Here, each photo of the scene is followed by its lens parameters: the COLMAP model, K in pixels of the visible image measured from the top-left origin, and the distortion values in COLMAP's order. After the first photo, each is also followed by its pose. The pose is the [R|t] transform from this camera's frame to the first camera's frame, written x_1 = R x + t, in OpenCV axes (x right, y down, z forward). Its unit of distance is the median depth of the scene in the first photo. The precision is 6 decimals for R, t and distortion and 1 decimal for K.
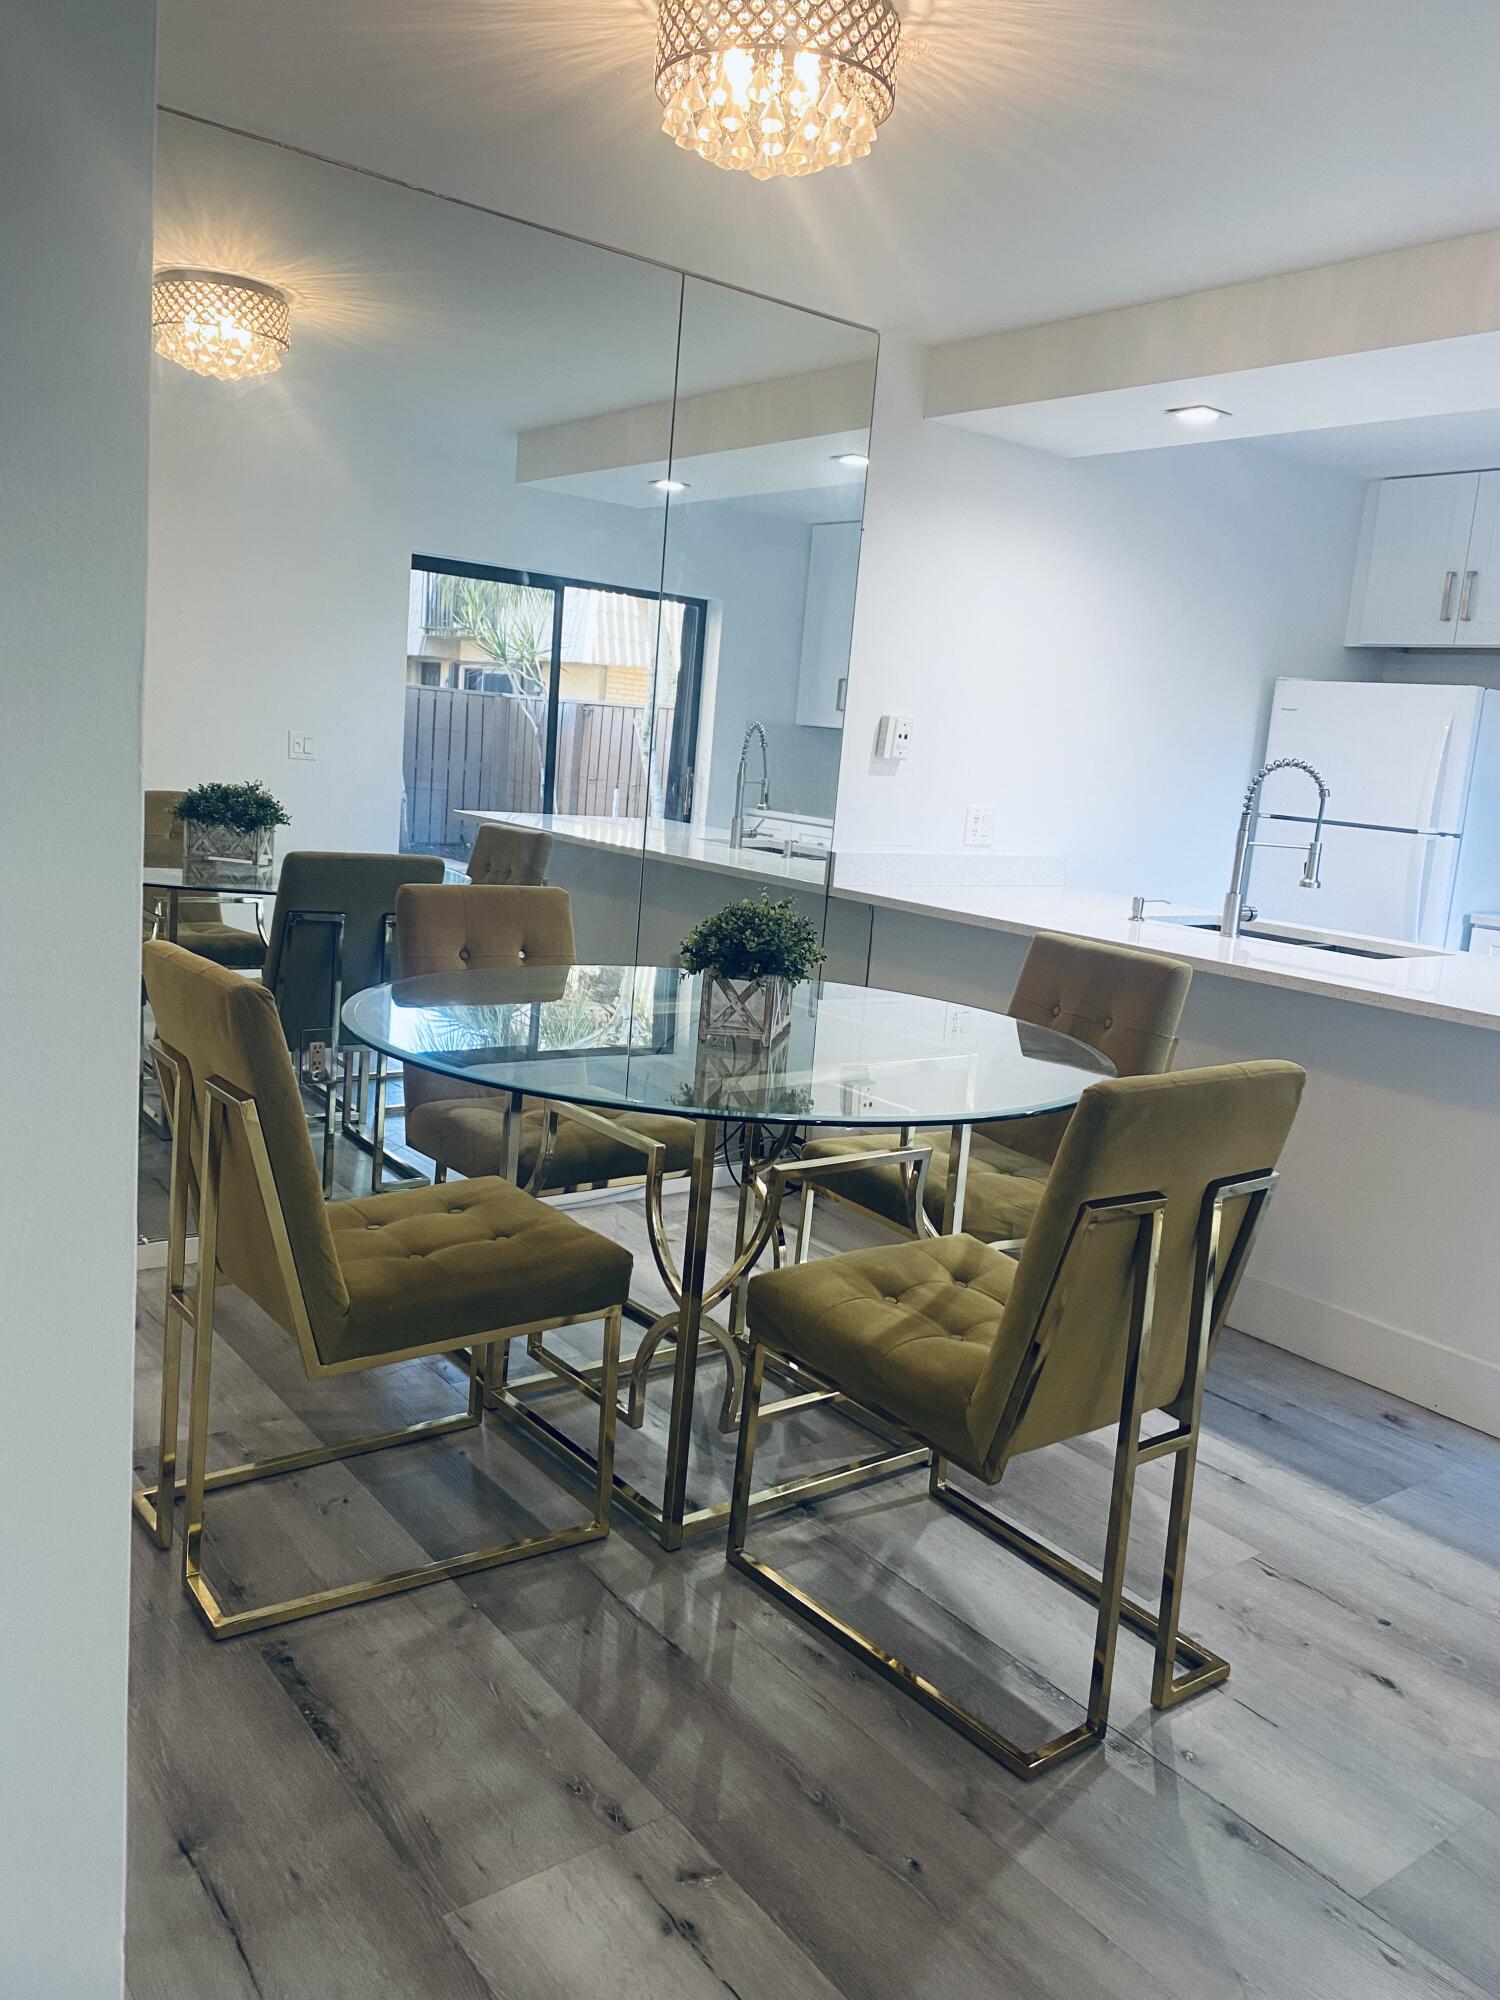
lens RADIAL K [[1531.8, 0, 750.0], [0, 1531.8, 1000.0], [0, 0, 1]] dist [0.029143, -0.072461]
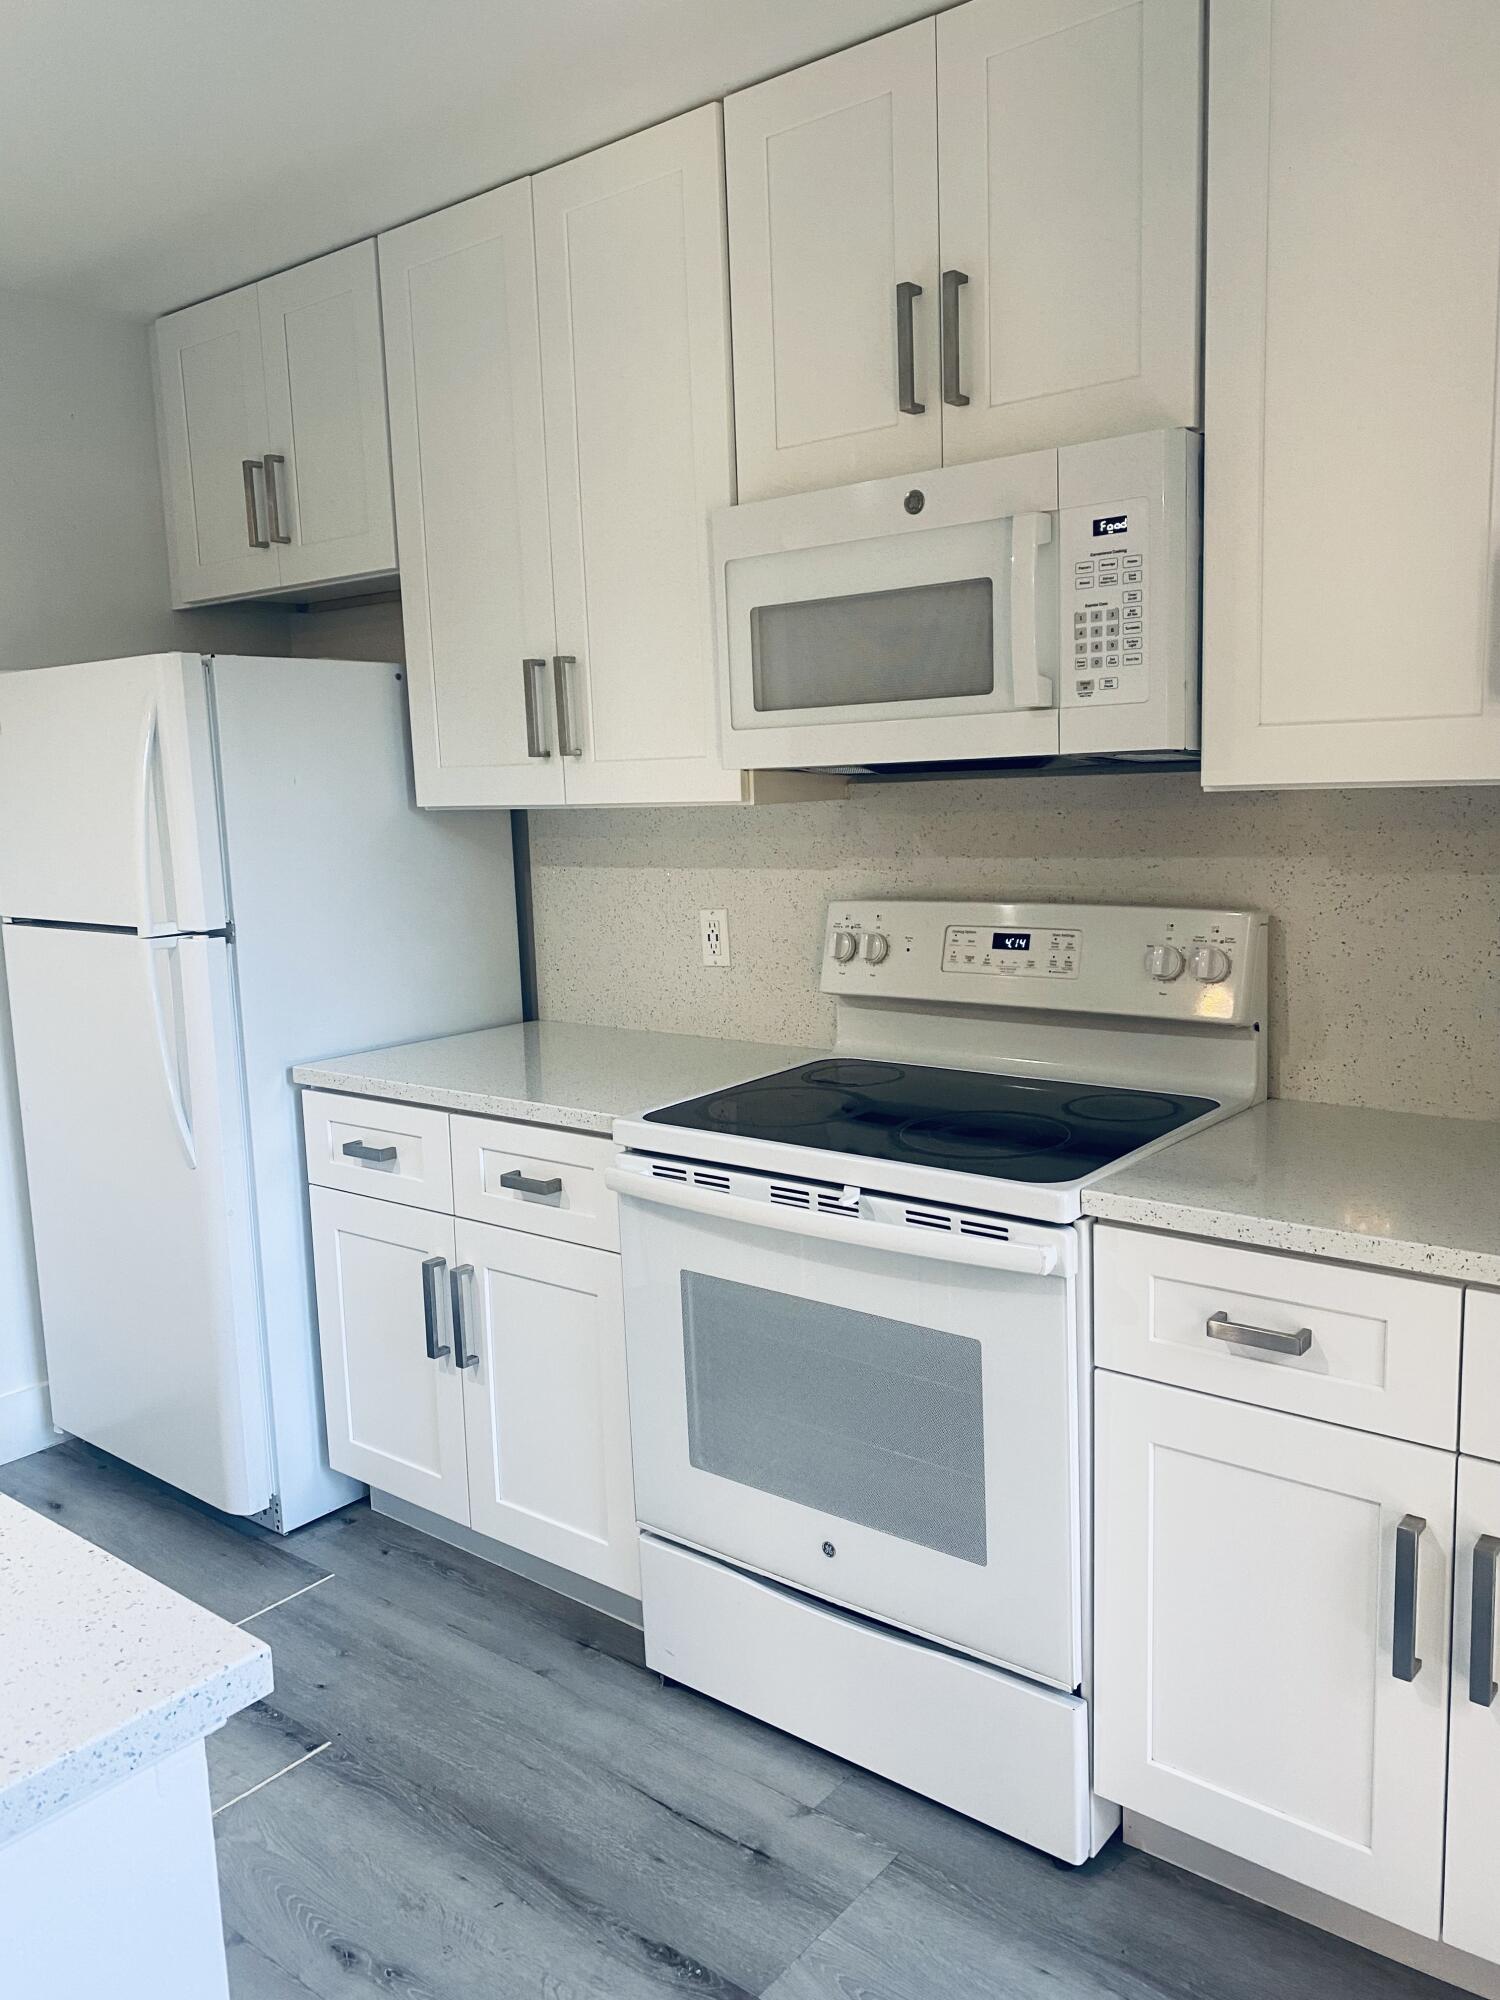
lens RADIAL K [[1516.0, 0, 762.9], [0, 1516.0, 998.2], [0, 0, 1]] dist [0.134403, -0.316610]
pose [[0.963946, -0.144746, 0.223286, 0.582843], [0.149152, 0.988810, -0.002899, -0.061178], [-0.220367, 0.036098, 0.974749, 0.490533]]
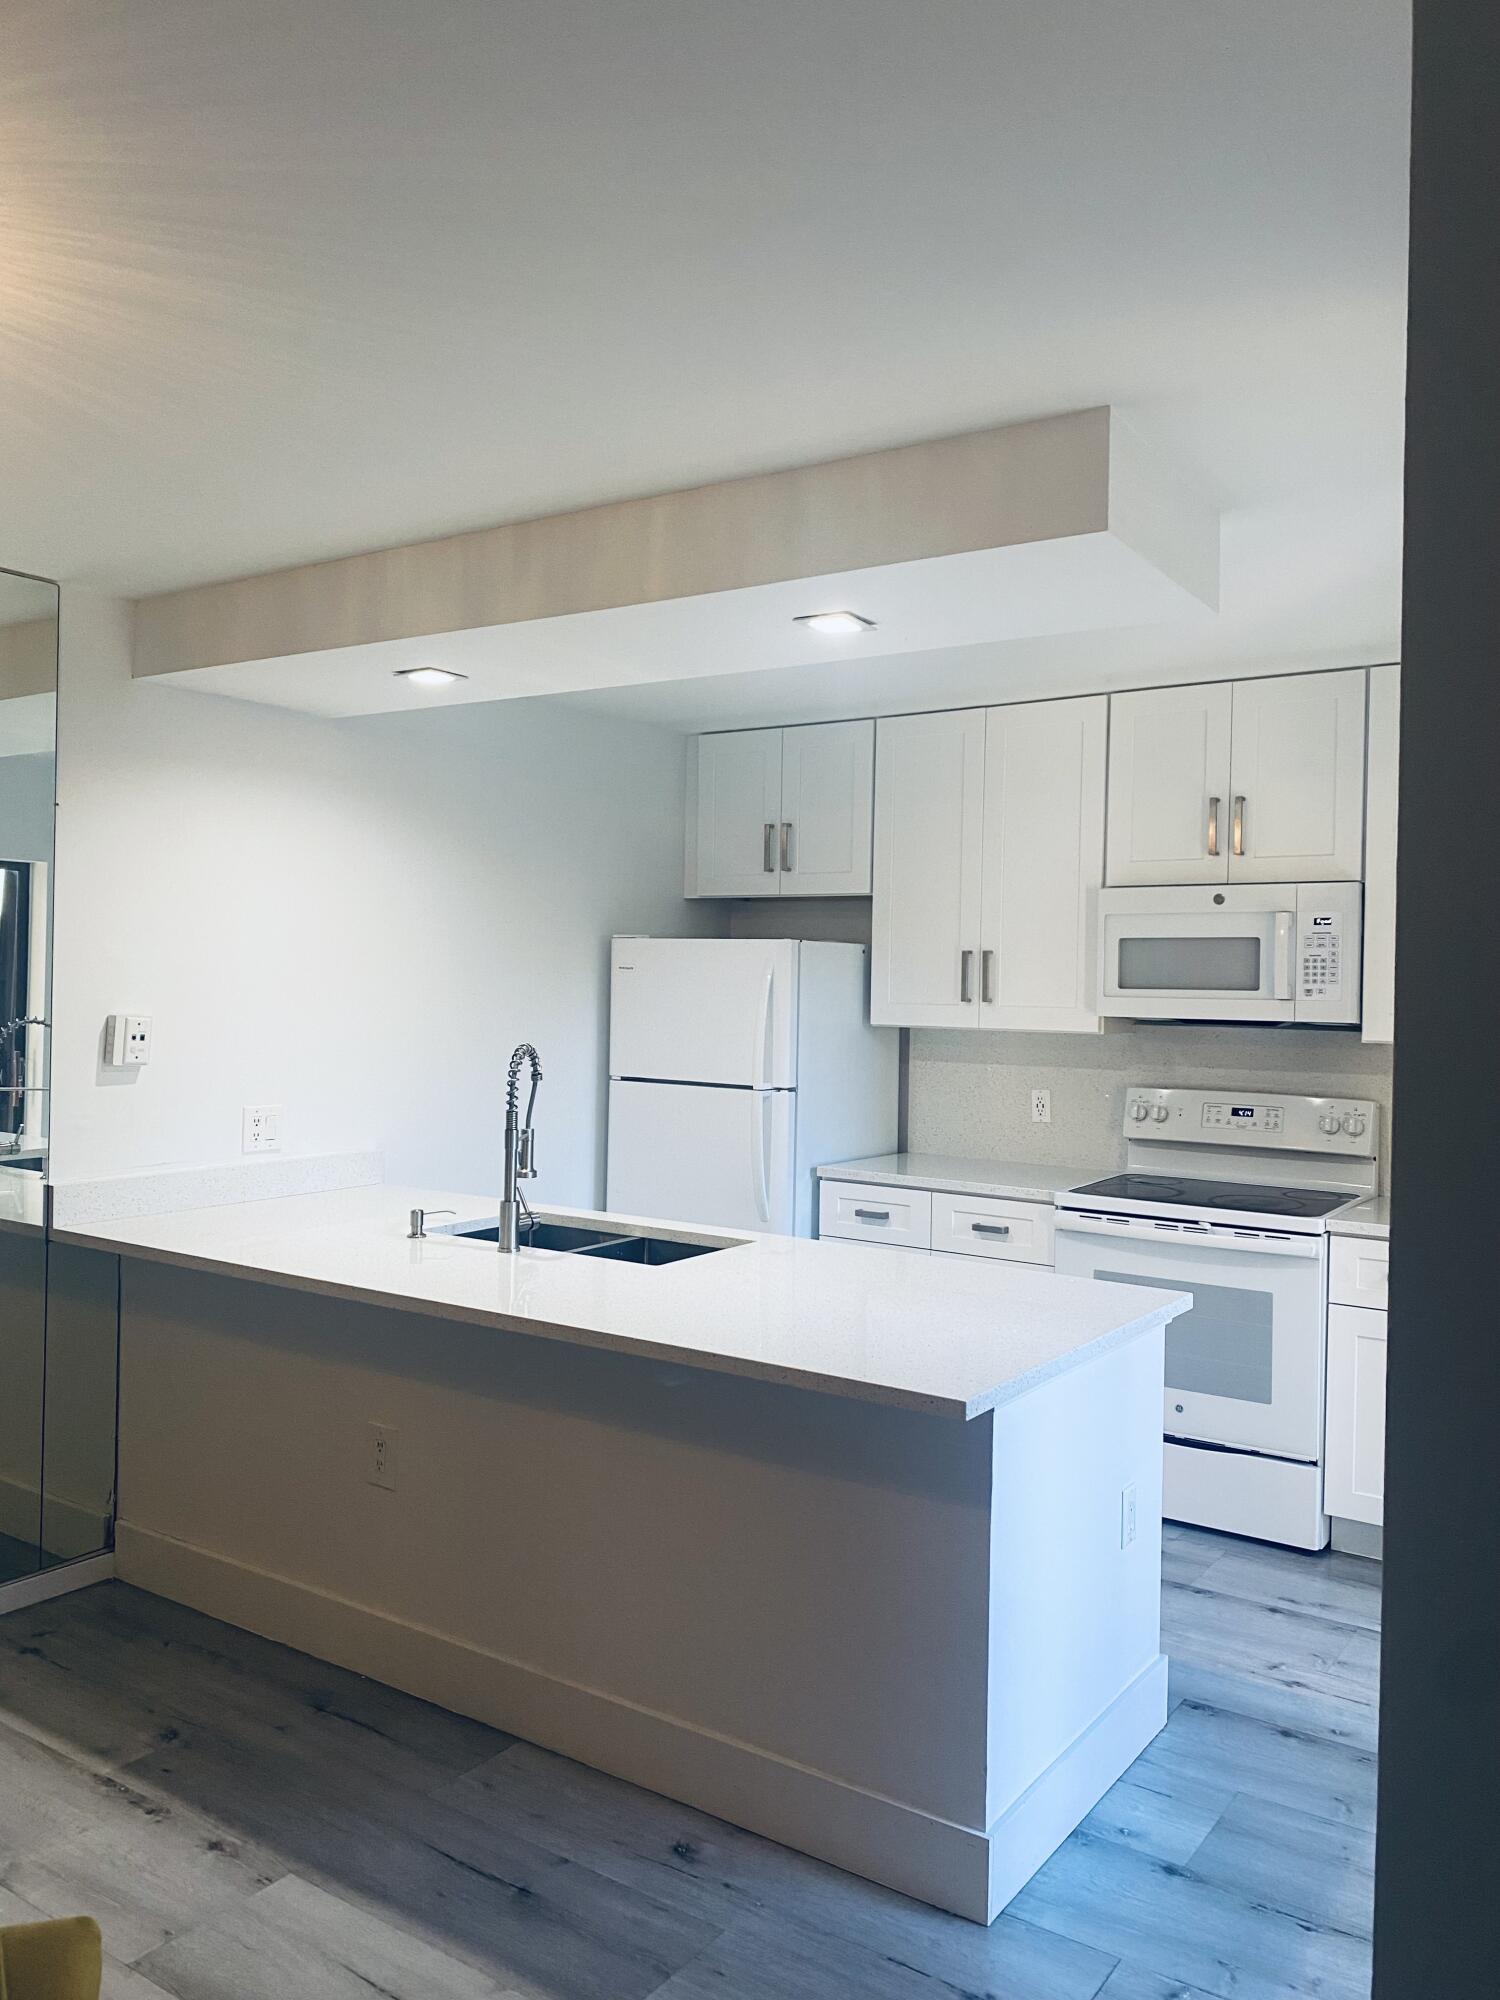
lens RADIAL K [[1516.0, 0, 762.9], [0, 1516.0, 998.2], [0, 0, 1]] dist [0.134403, -0.316610]
pose [[0.948184, -0.064619, 0.311080, 0.164298], [0.108554, 0.986067, -0.126046, -0.050086], [-0.298601, 0.153284, 0.941988, 0.099559]]
